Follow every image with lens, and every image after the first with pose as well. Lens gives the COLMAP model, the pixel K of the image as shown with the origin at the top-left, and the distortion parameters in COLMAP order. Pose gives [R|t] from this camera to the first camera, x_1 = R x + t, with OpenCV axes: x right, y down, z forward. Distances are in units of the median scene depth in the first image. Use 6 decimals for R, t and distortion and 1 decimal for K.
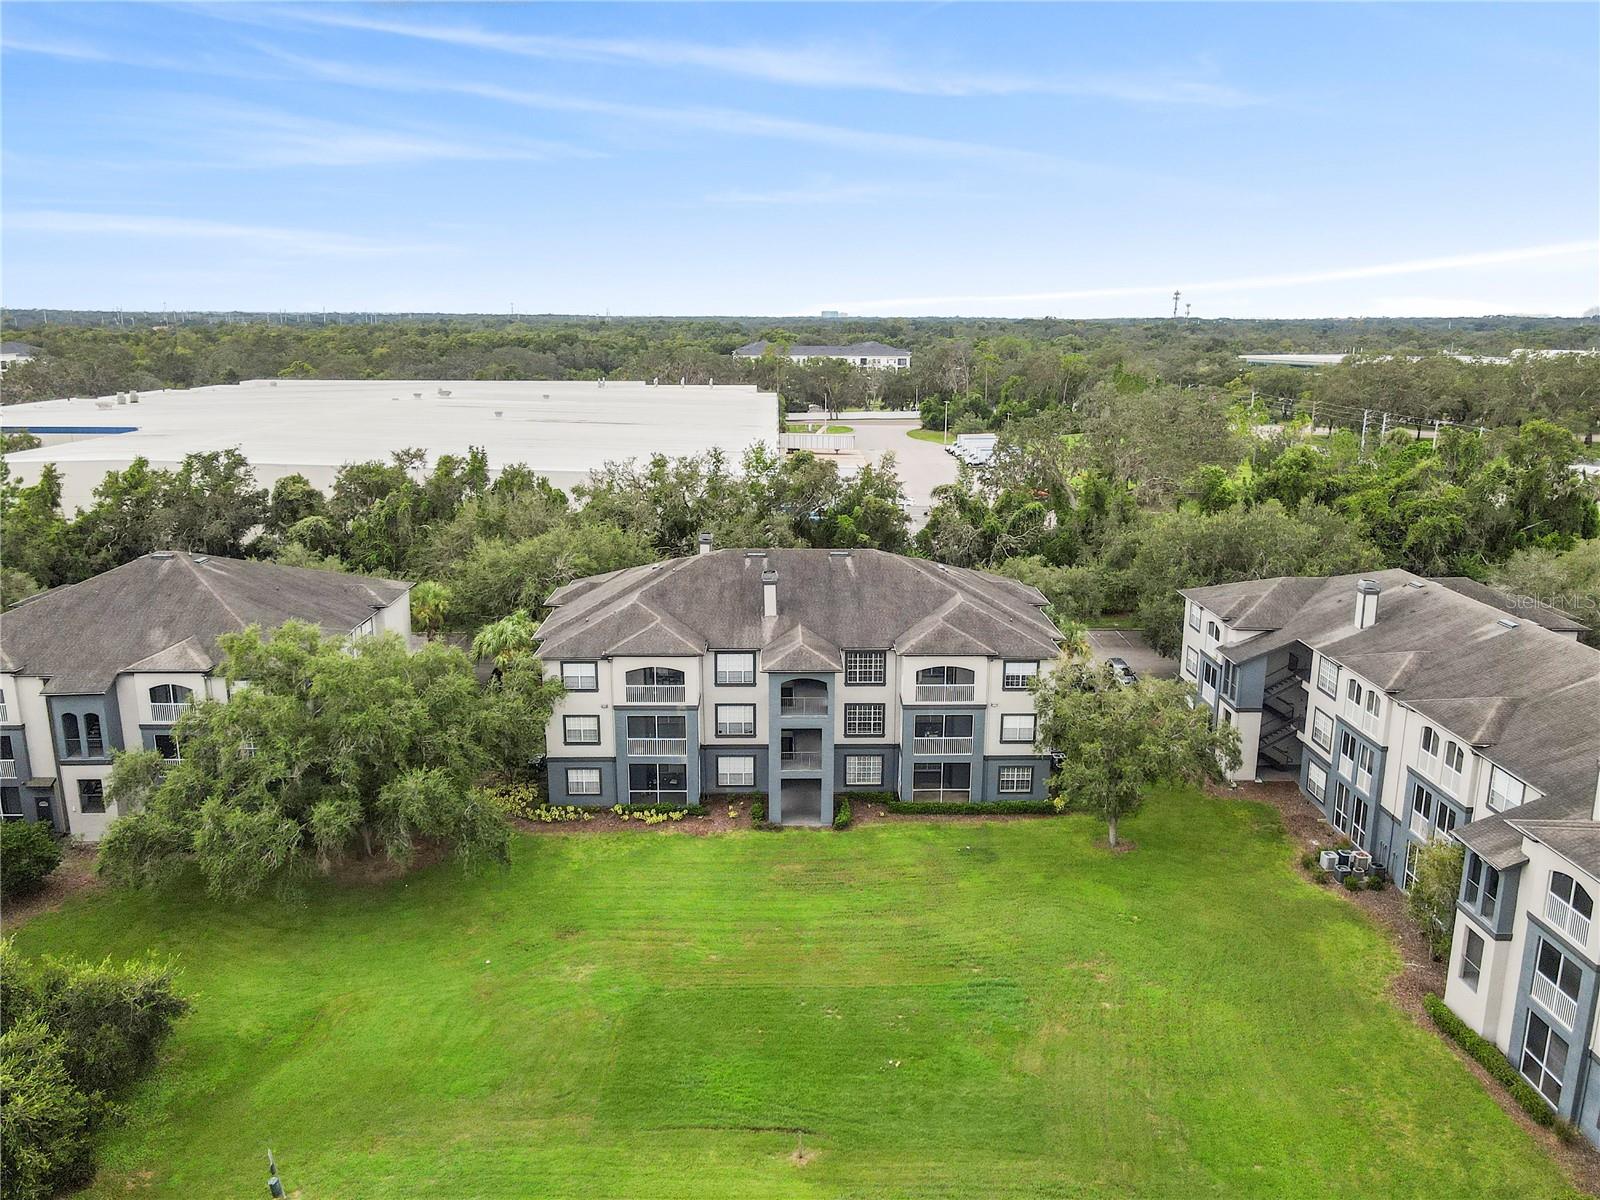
lens RADIAL K [[1179.9, 0, 807.5], [0, 1179.9, 589.3], [0, 0, 1]] dist [0.019476, 0.010055]
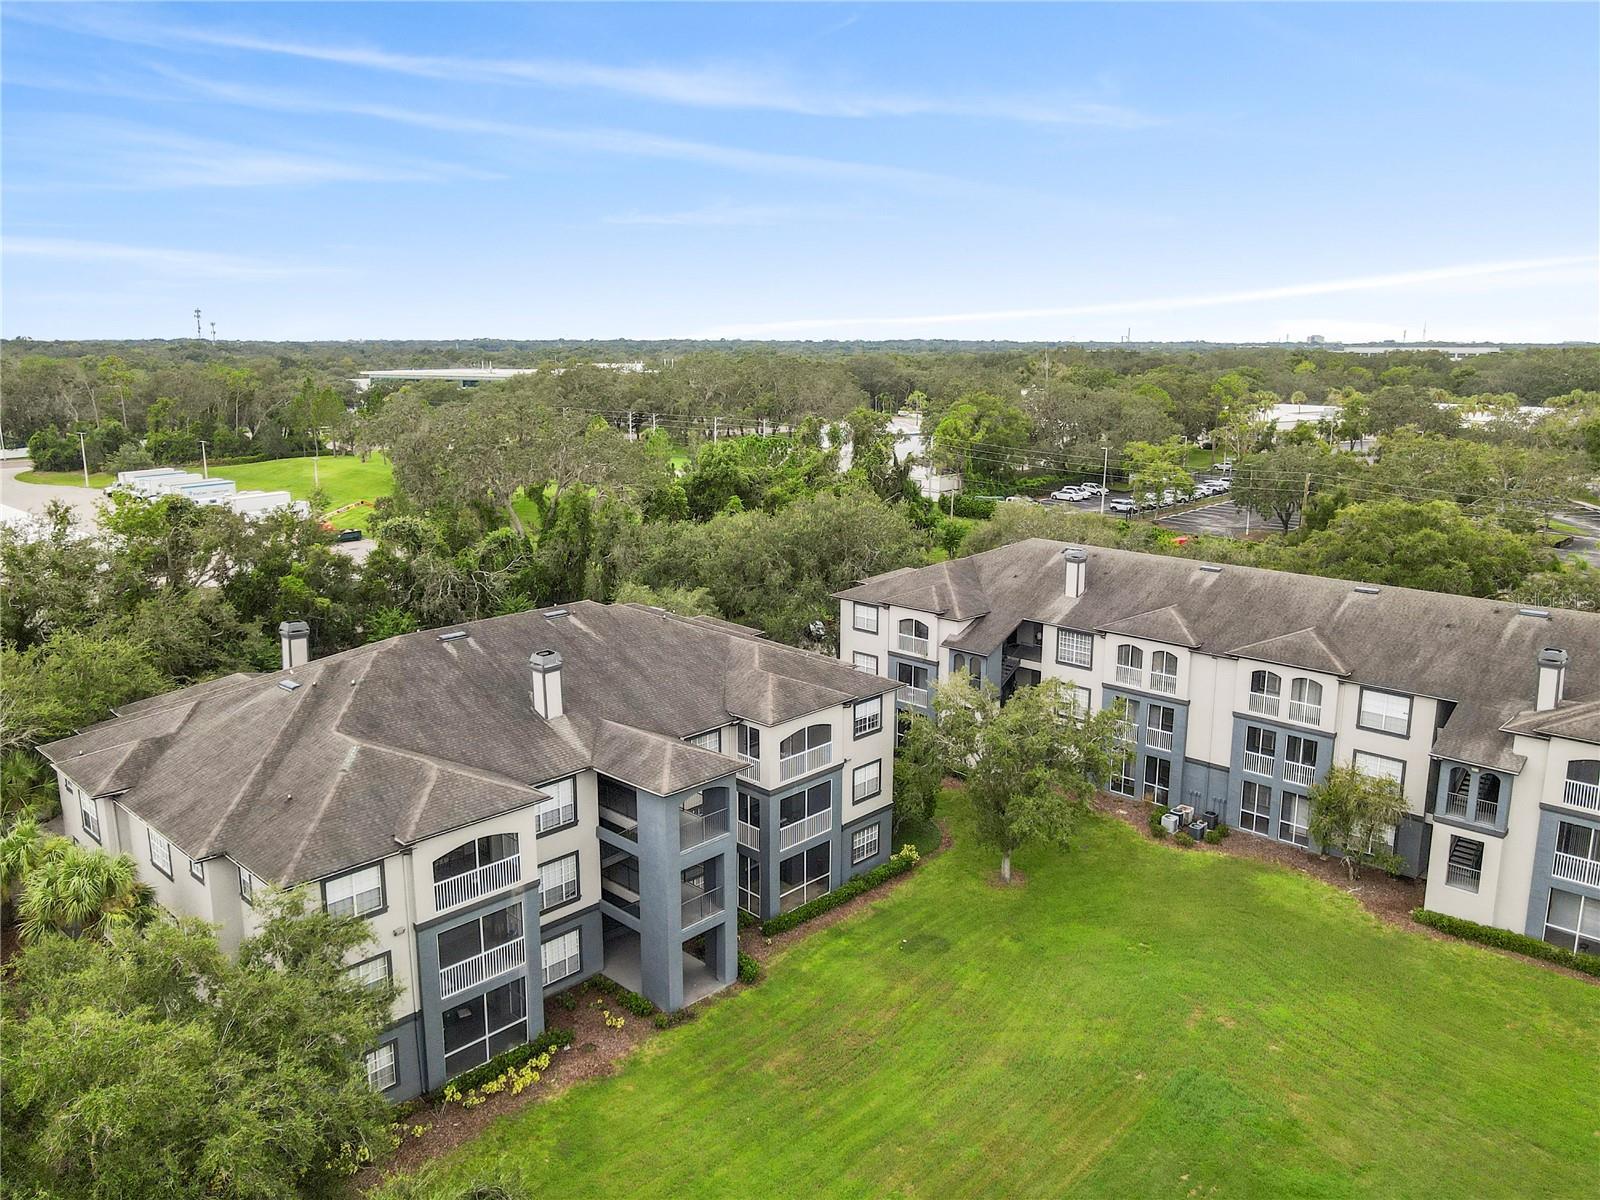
lens RADIAL K [[1179.9, 0, 814.0], [0, 1179.9, 610.5], [0, 0, 1]] dist [0.019476, 0.010055]
pose [[0.703519, -0.163383, 0.691641, -0.402505], [0.164650, 0.984207, 0.065017, -0.059726], [-0.691340, 0.068138, 0.719309, 0.431955]]
